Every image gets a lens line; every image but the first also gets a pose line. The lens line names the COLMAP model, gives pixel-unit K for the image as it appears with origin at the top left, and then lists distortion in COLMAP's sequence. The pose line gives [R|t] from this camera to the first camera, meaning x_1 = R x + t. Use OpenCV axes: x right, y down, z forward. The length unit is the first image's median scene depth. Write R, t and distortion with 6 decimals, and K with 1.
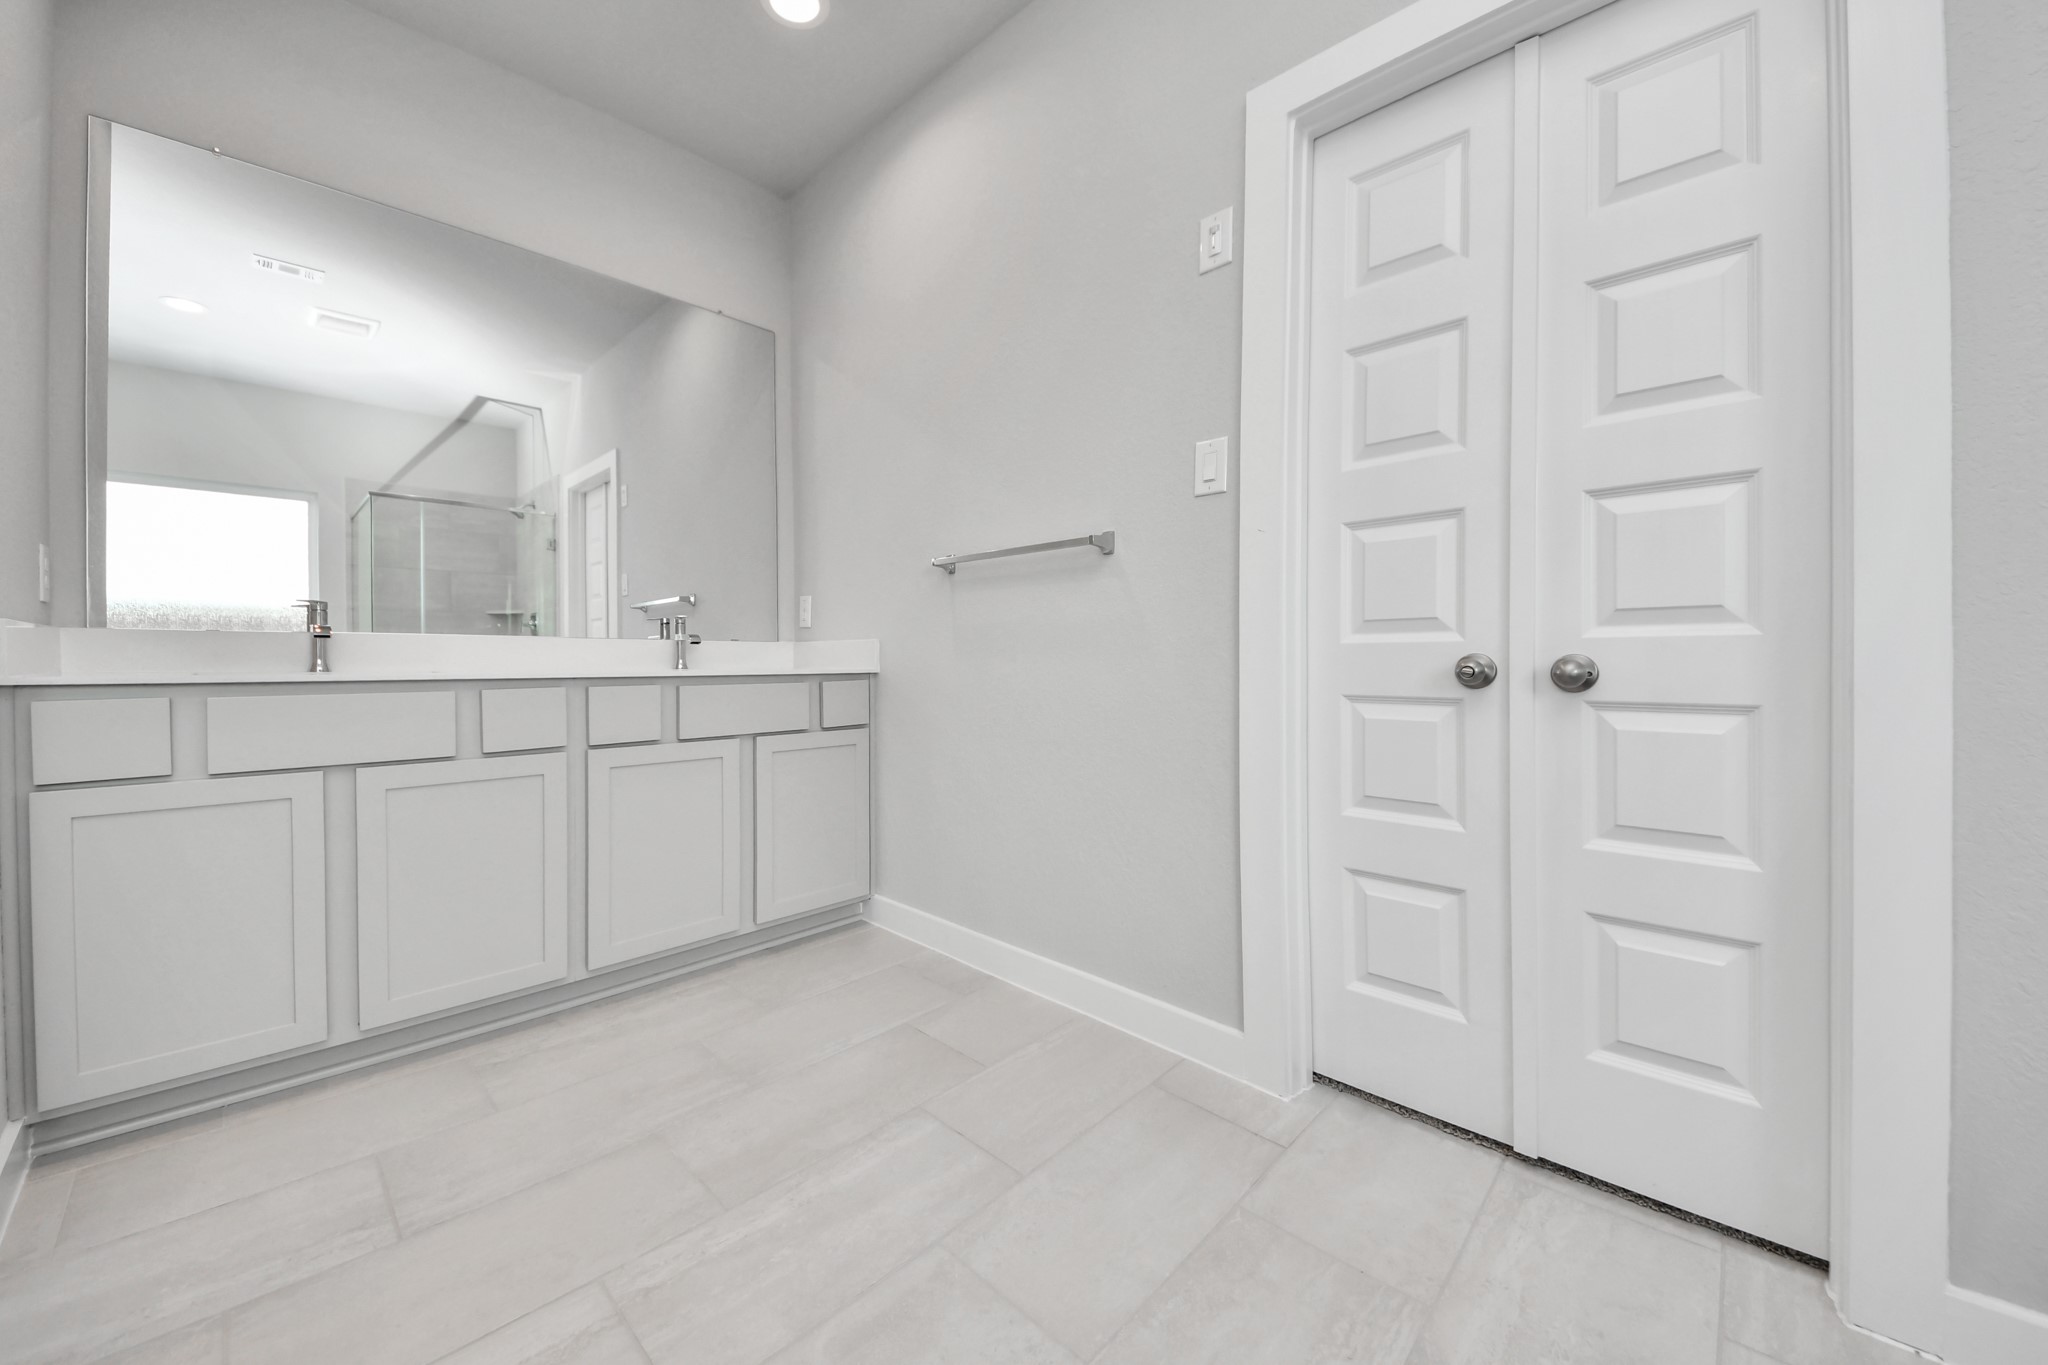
lens RADIAL K [[744.6, 0, 1027.0], [0, 744.6, 664.2], [0, 0, 1]] dist [0.003563, -0.003172]
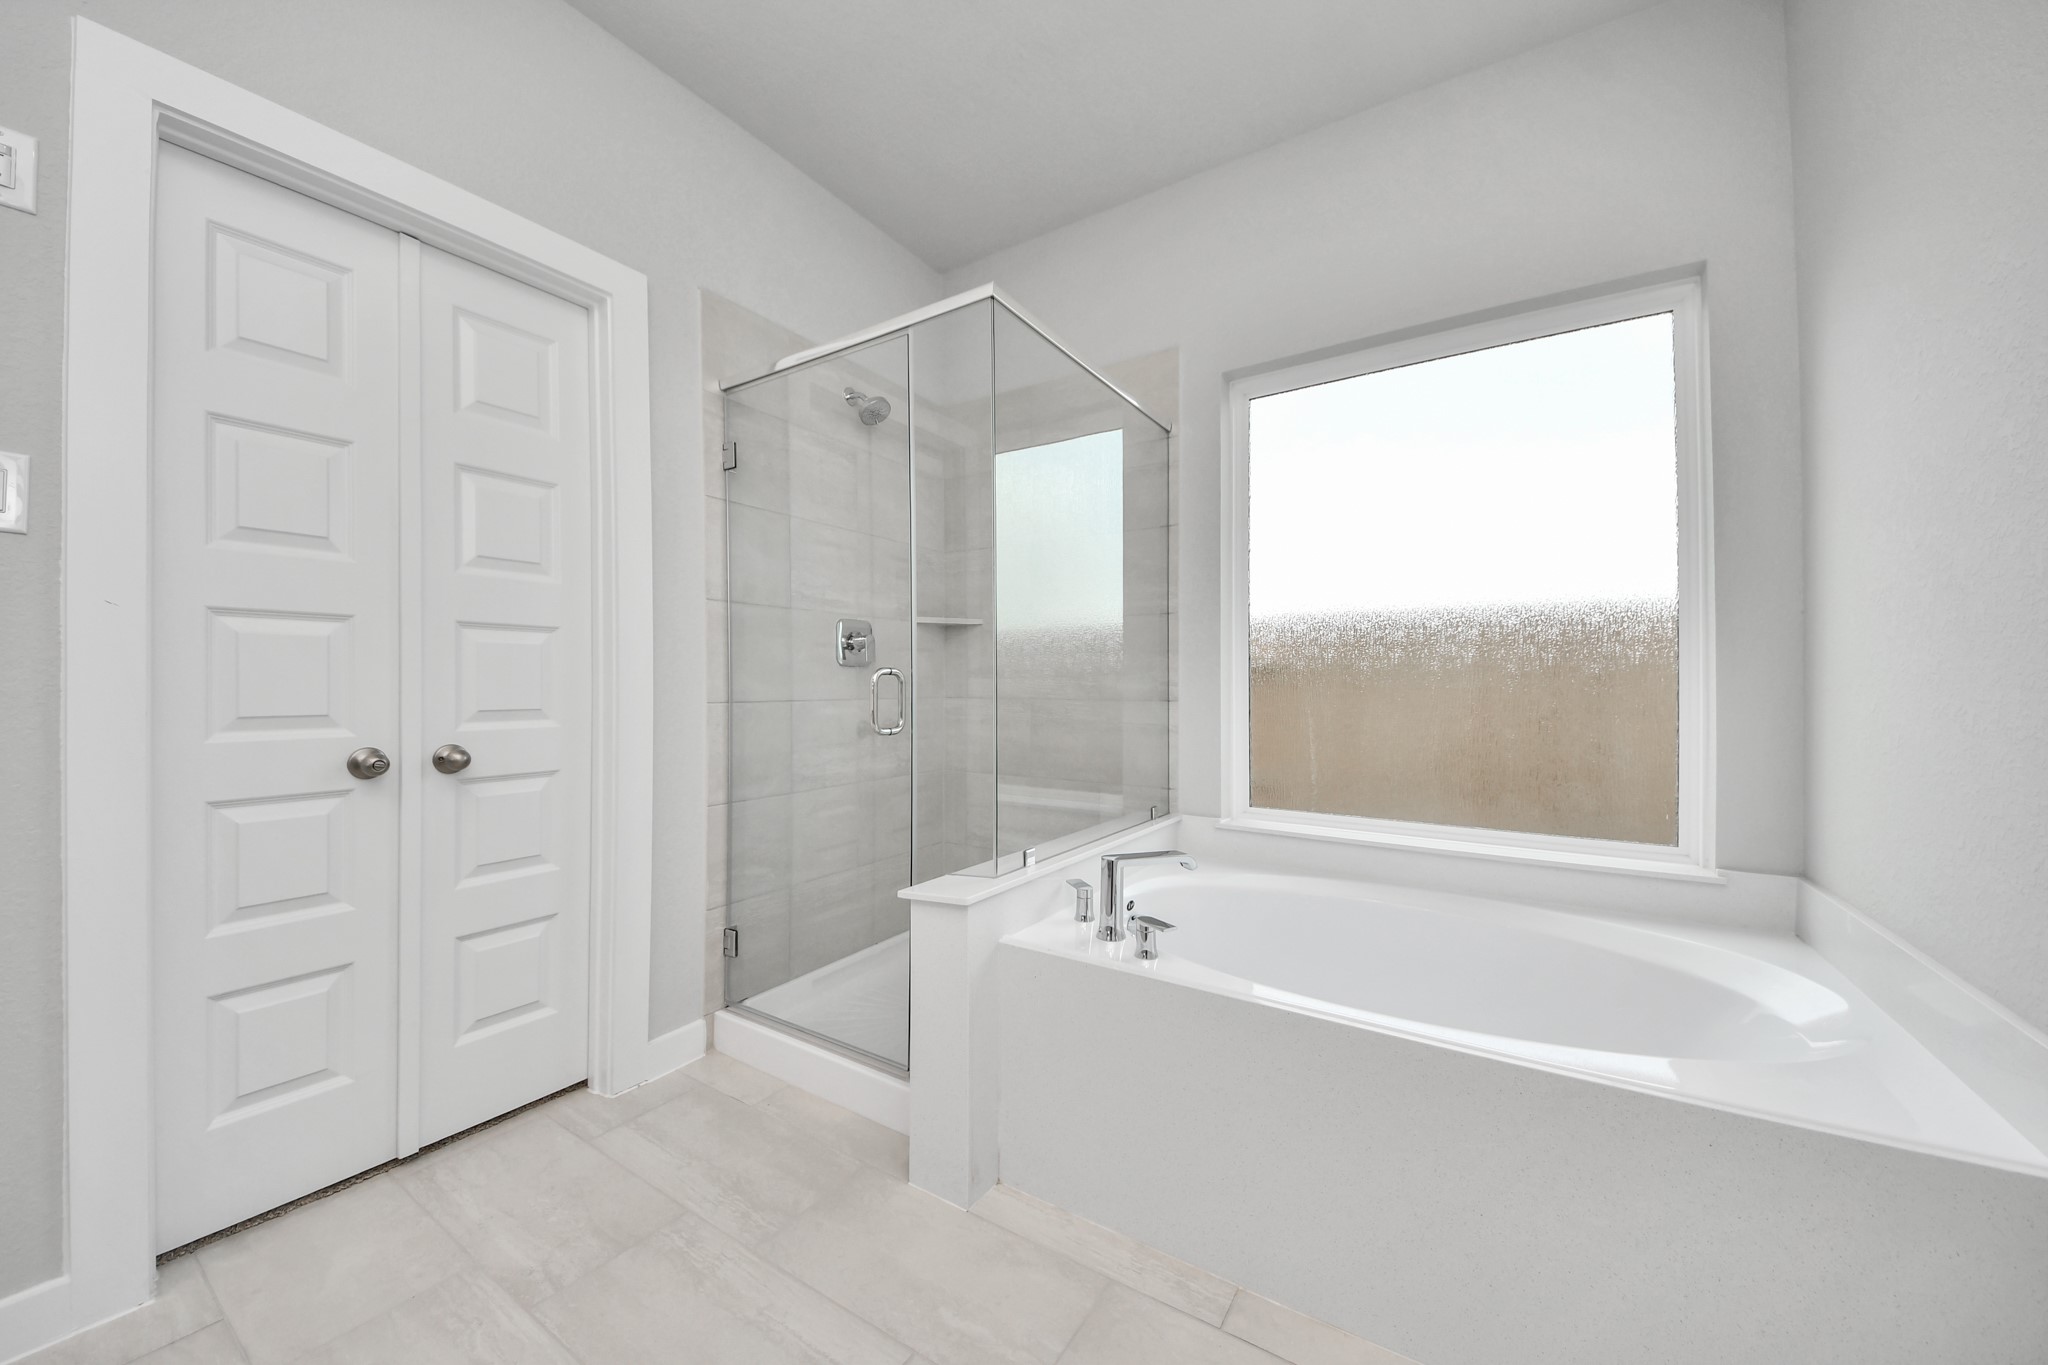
lens RADIAL K [[744.6, 0, 1022.3], [0, 744.6, 682.6], [0, 0, 1]] dist [0.003563, -0.003172]
pose [[-0.149152, -0.002496, 0.988811, -0.681953], [-0.011585, 0.999933, 0.000777, -0.128366], [-0.988746, -0.011339, -0.149171, 0.197723]]
